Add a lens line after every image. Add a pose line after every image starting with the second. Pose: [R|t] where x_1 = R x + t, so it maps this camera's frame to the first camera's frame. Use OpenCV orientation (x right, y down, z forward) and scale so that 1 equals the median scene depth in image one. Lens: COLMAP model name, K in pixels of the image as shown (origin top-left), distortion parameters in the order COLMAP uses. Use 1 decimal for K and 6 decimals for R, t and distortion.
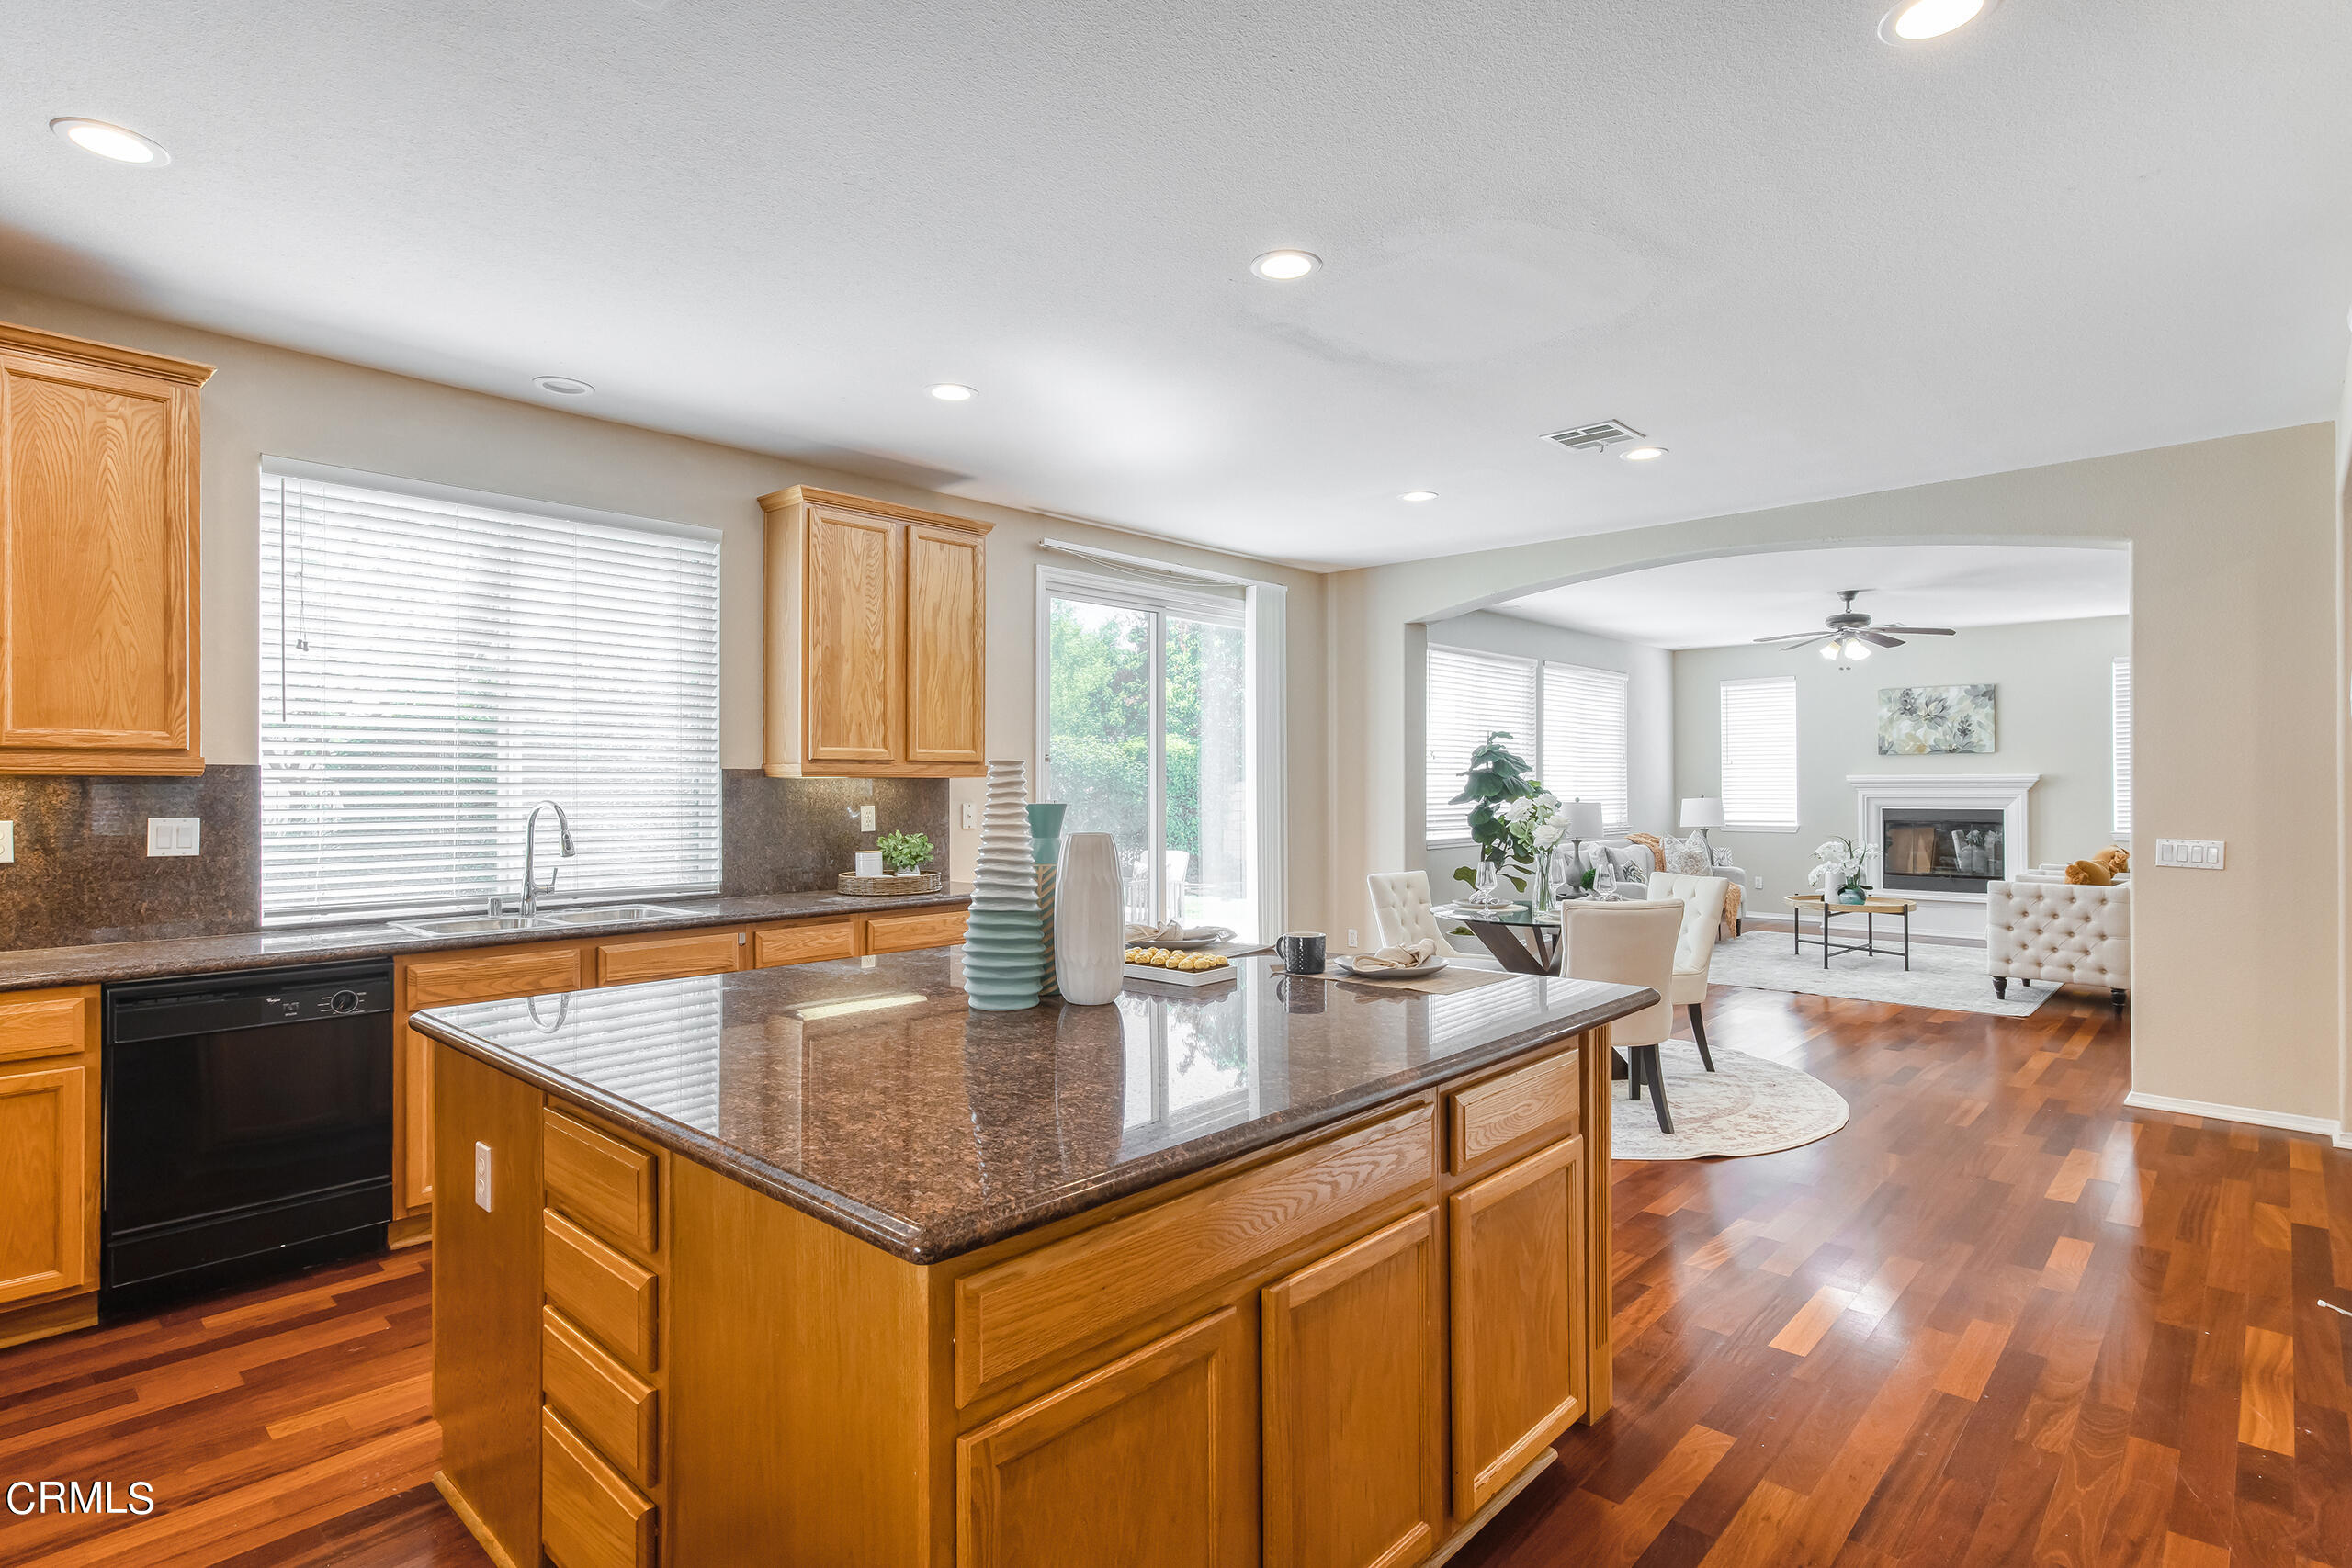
lens RADIAL K [[1182.4, 0, 1173.5], [0, 1182.4, 775.0], [0, 0, 1]] dist [0.000213, 0.003889]
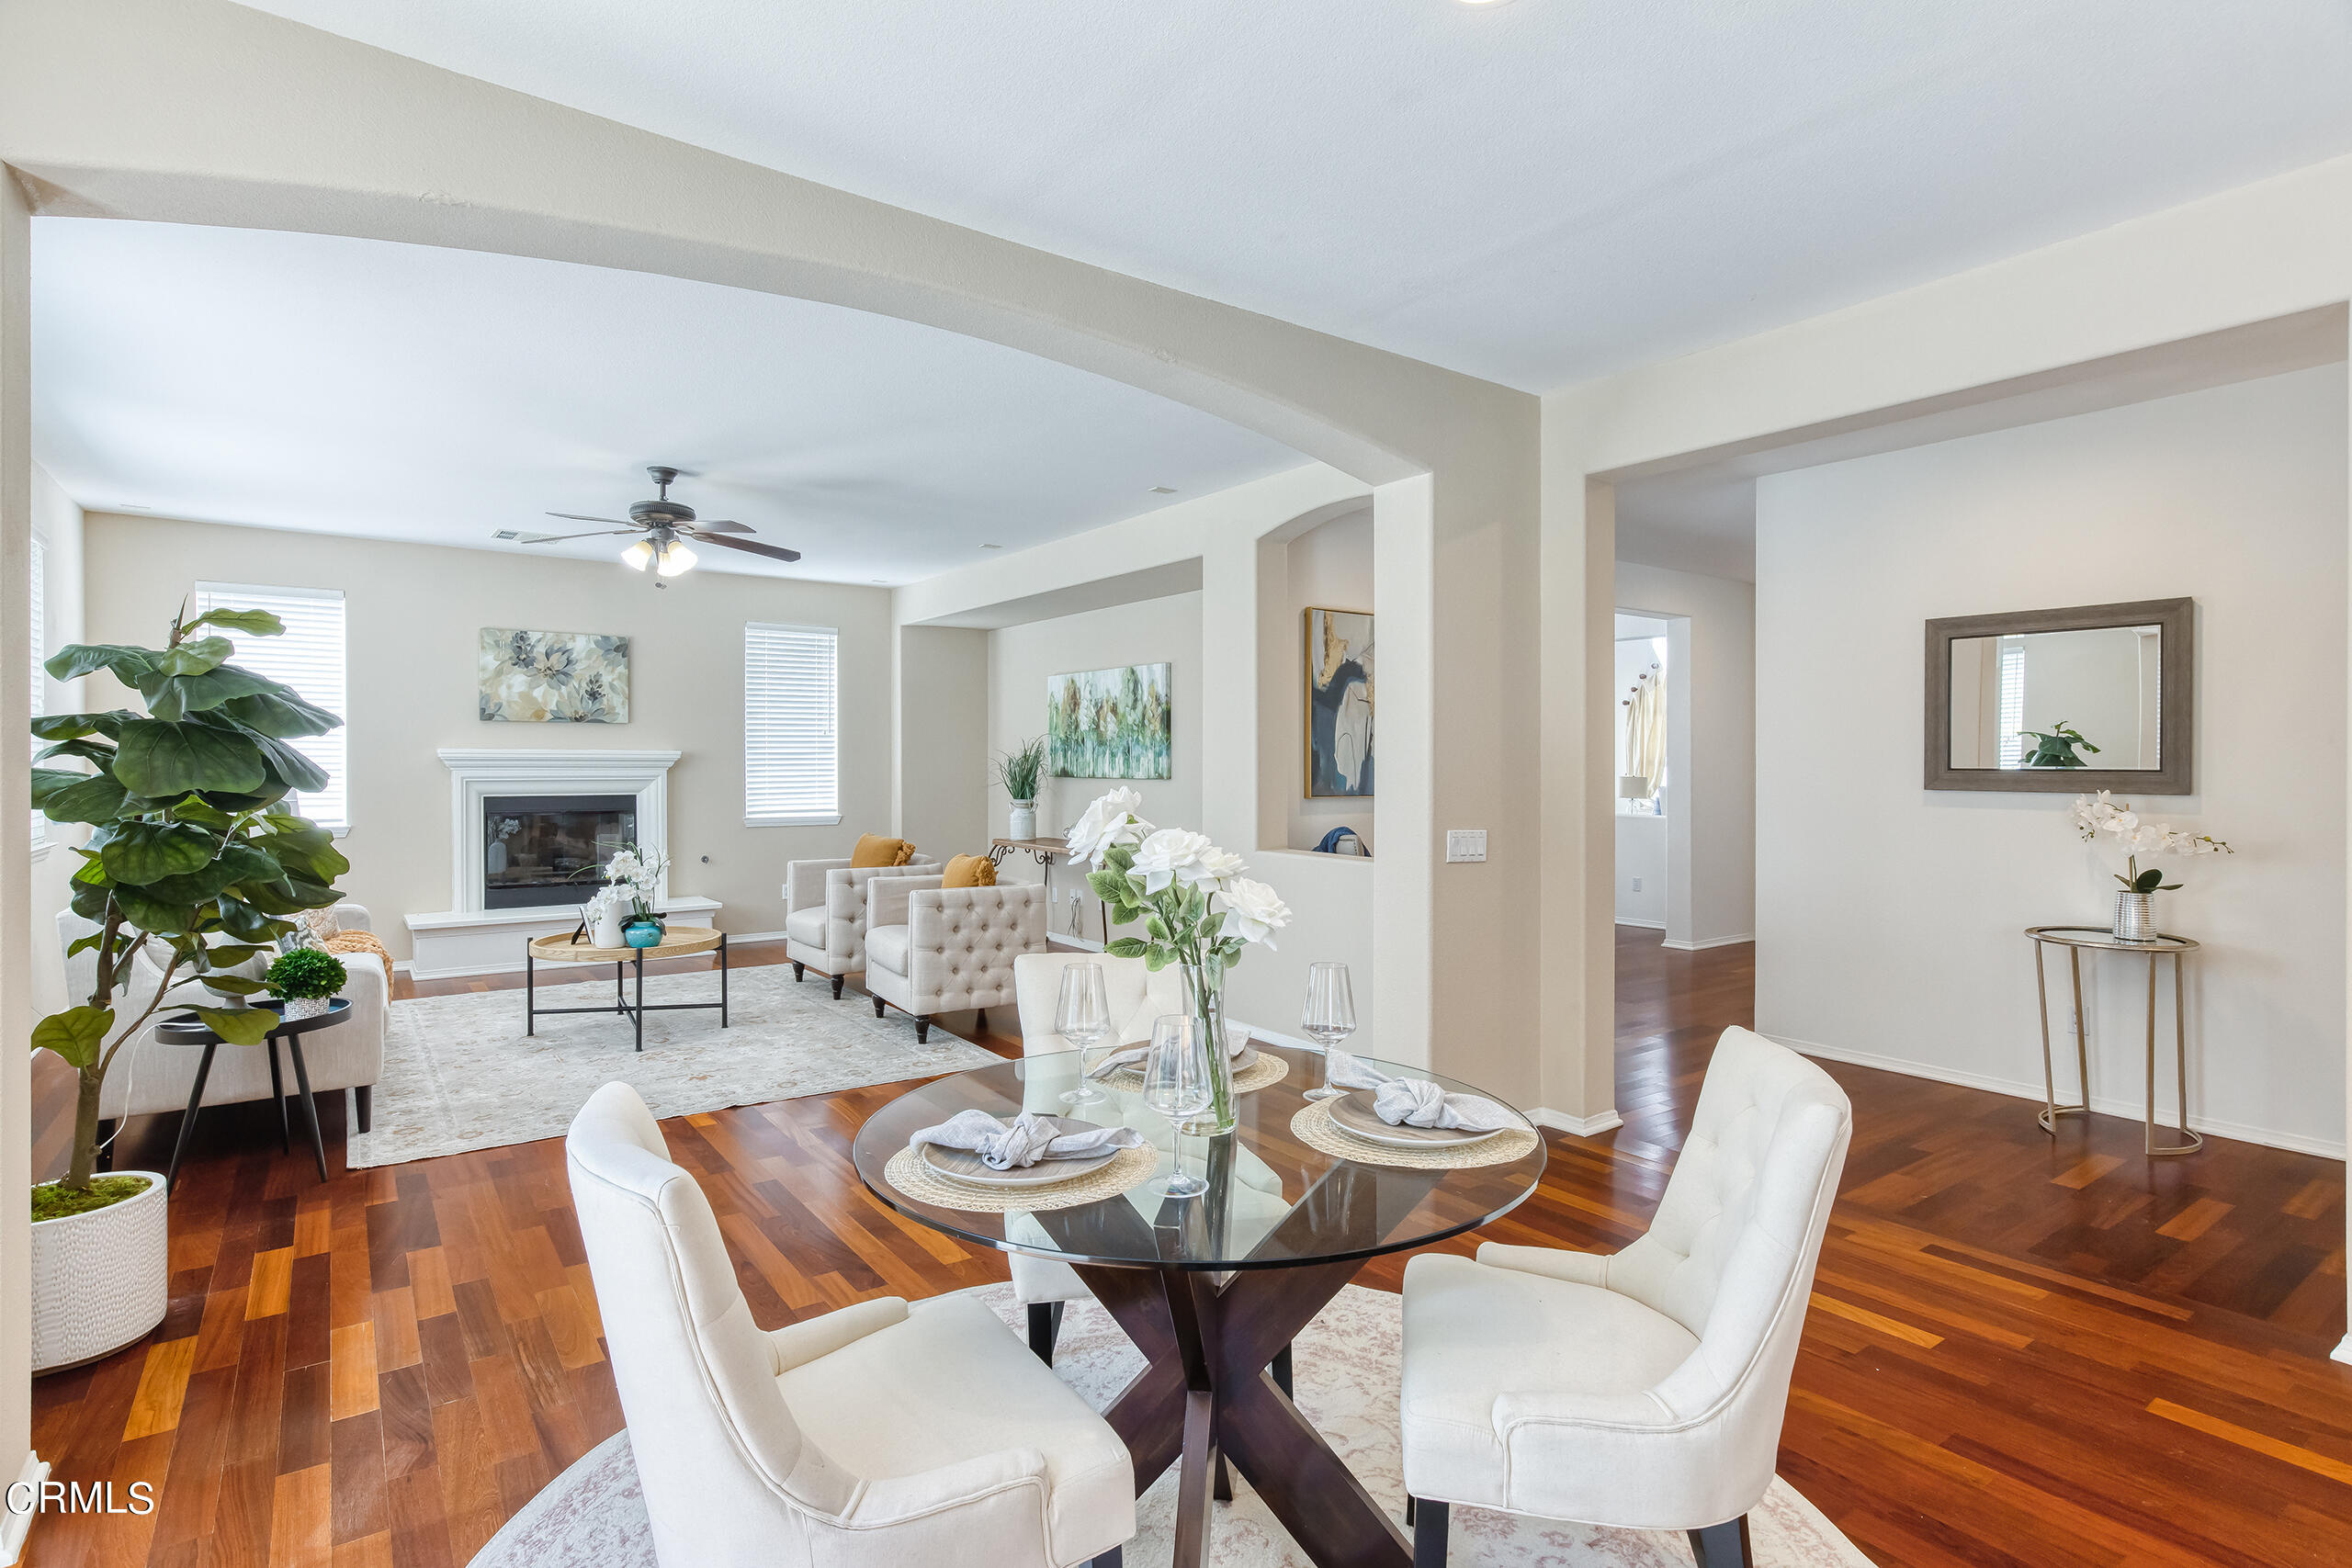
lens RADIAL K [[1182.4, 0, 1192.0], [0, 1182.4, 771.2], [0, 0, 1]] dist [0.000213, 0.003889]
pose [[0.184916, -0.002680, 0.982751, -0.024603], [-0.012602, 0.999908, 0.005098, 0.006590], [-0.982674, -0.013328, 0.184865, 0.701899]]
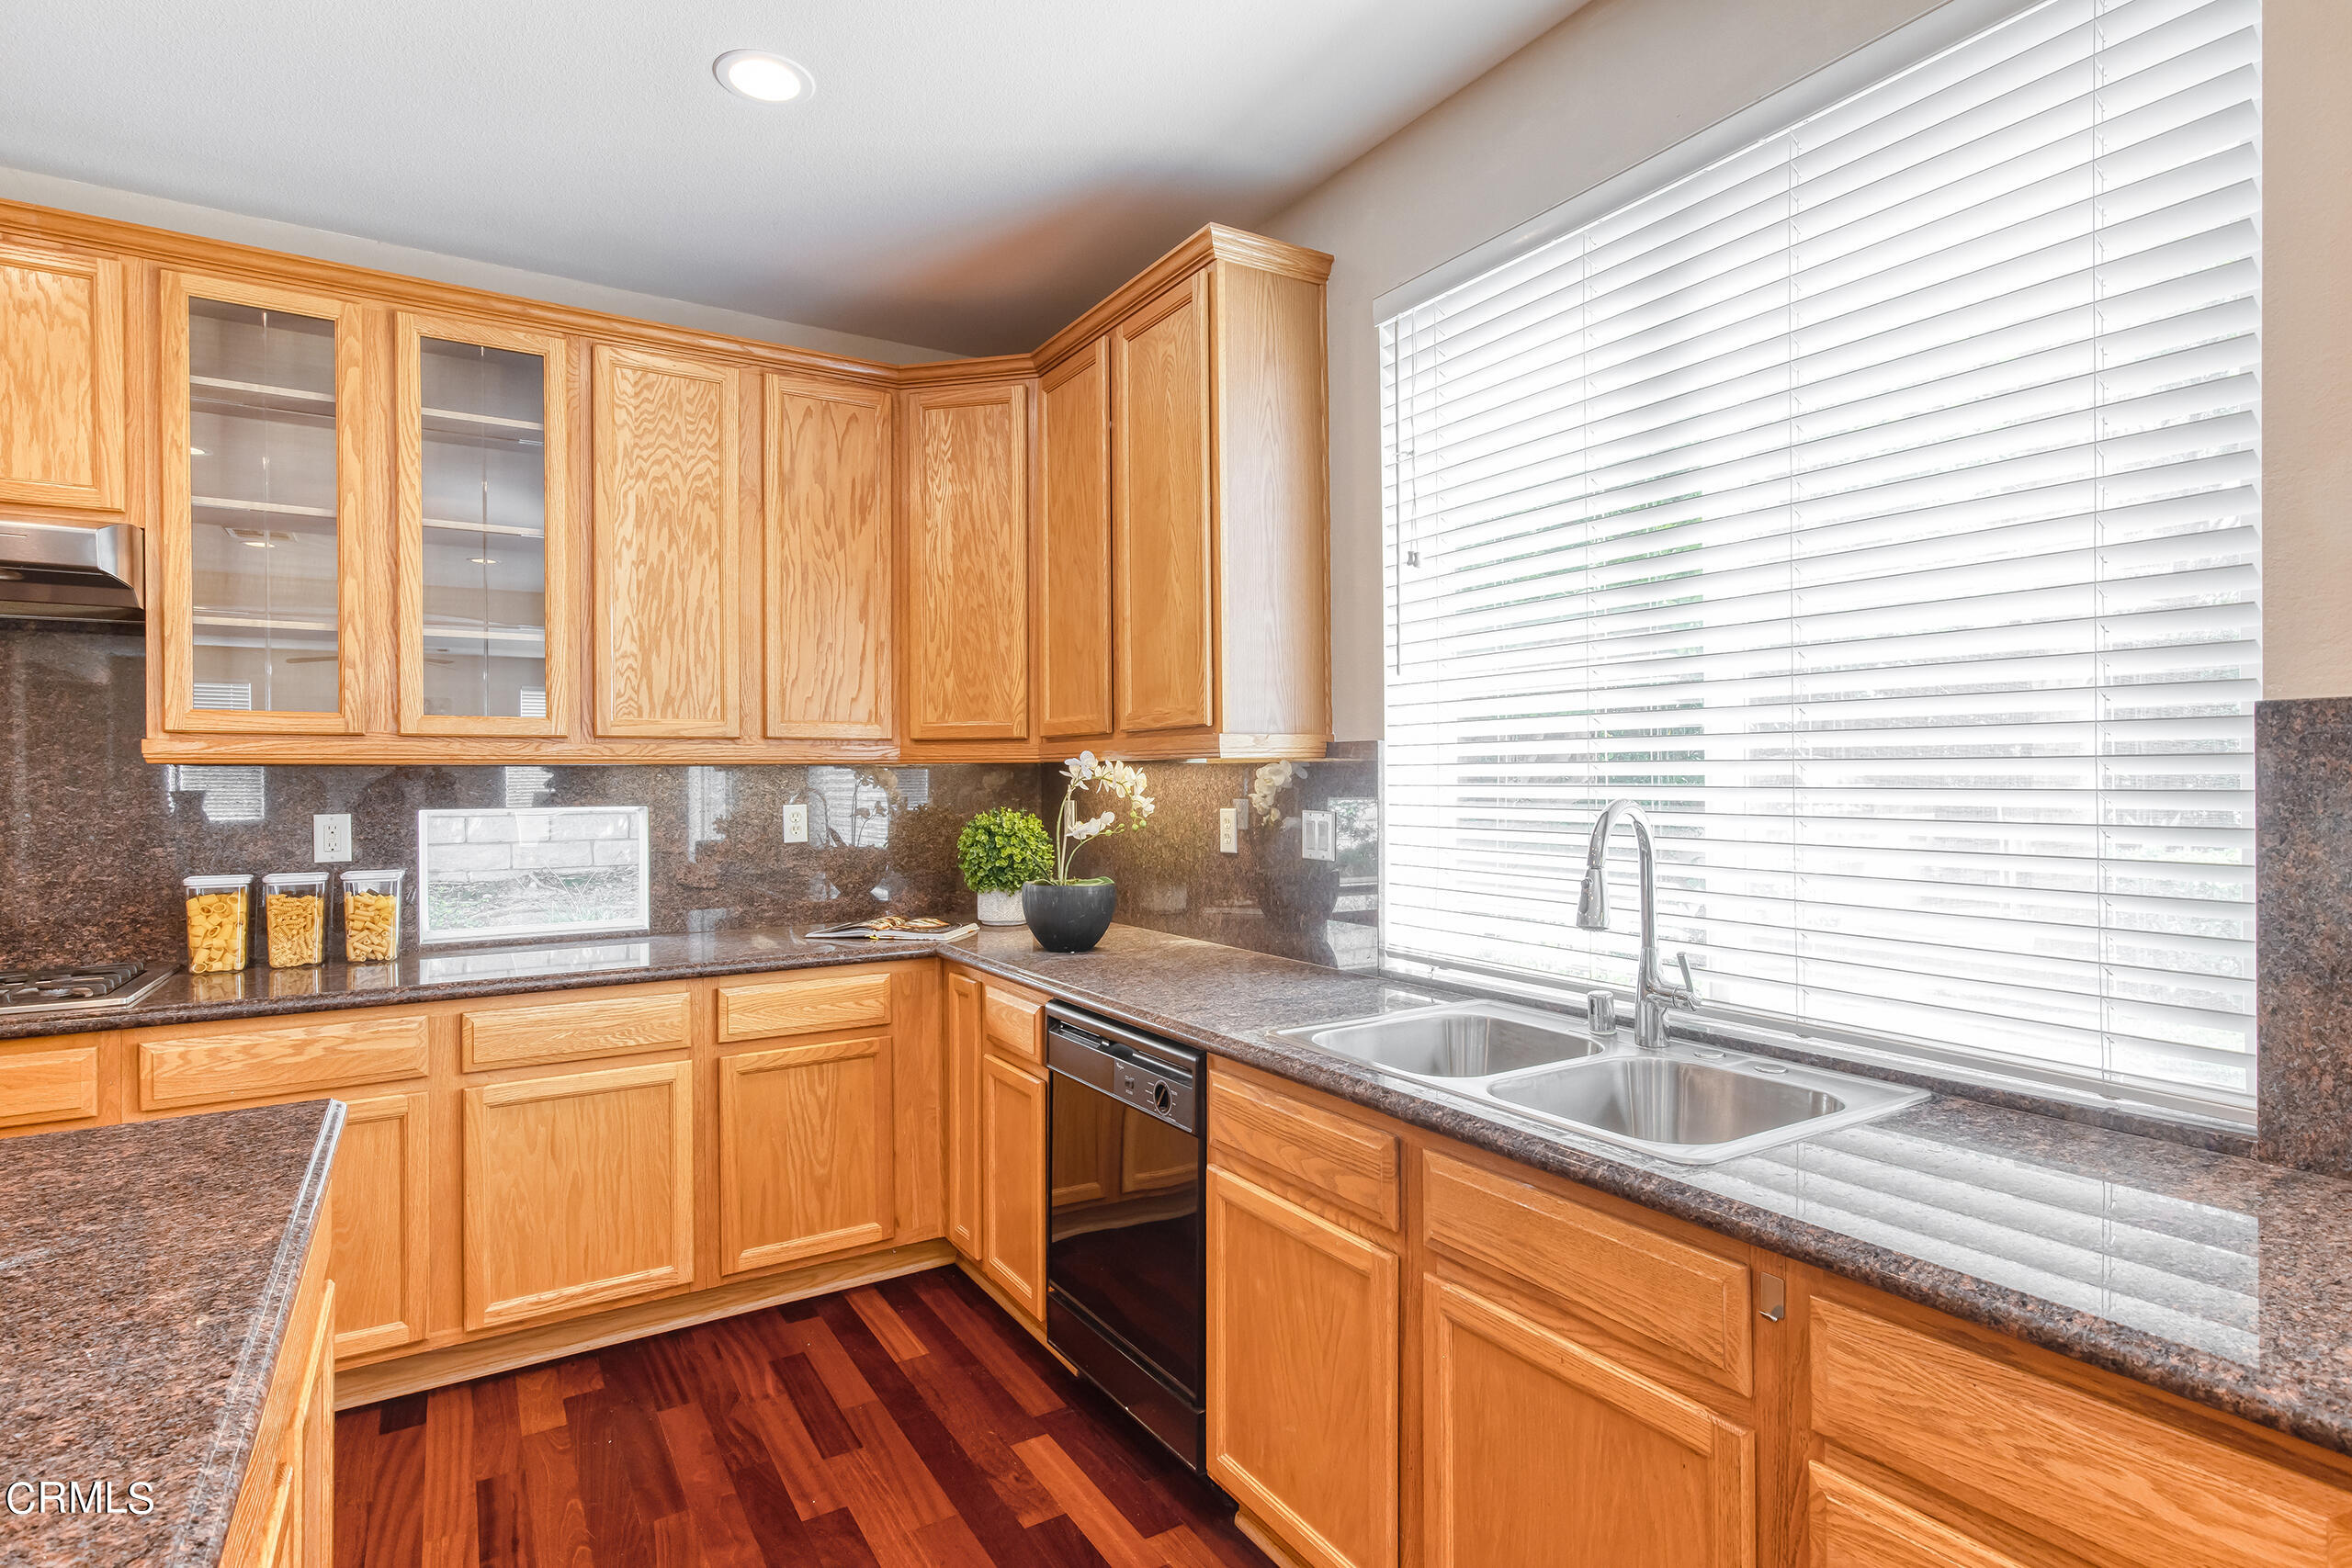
lens RADIAL K [[1182.4, 0, 1185.1], [0, 1182.4, 774.7], [0, 0, 1]] dist [0.000213, 0.003889]
pose [[-0.255734, 0.002921, -0.966743, -0.030138], [0.016356, 0.999865, -0.001306, 0.005883], [0.966609, -0.016146, -0.255747, 0.549273]]
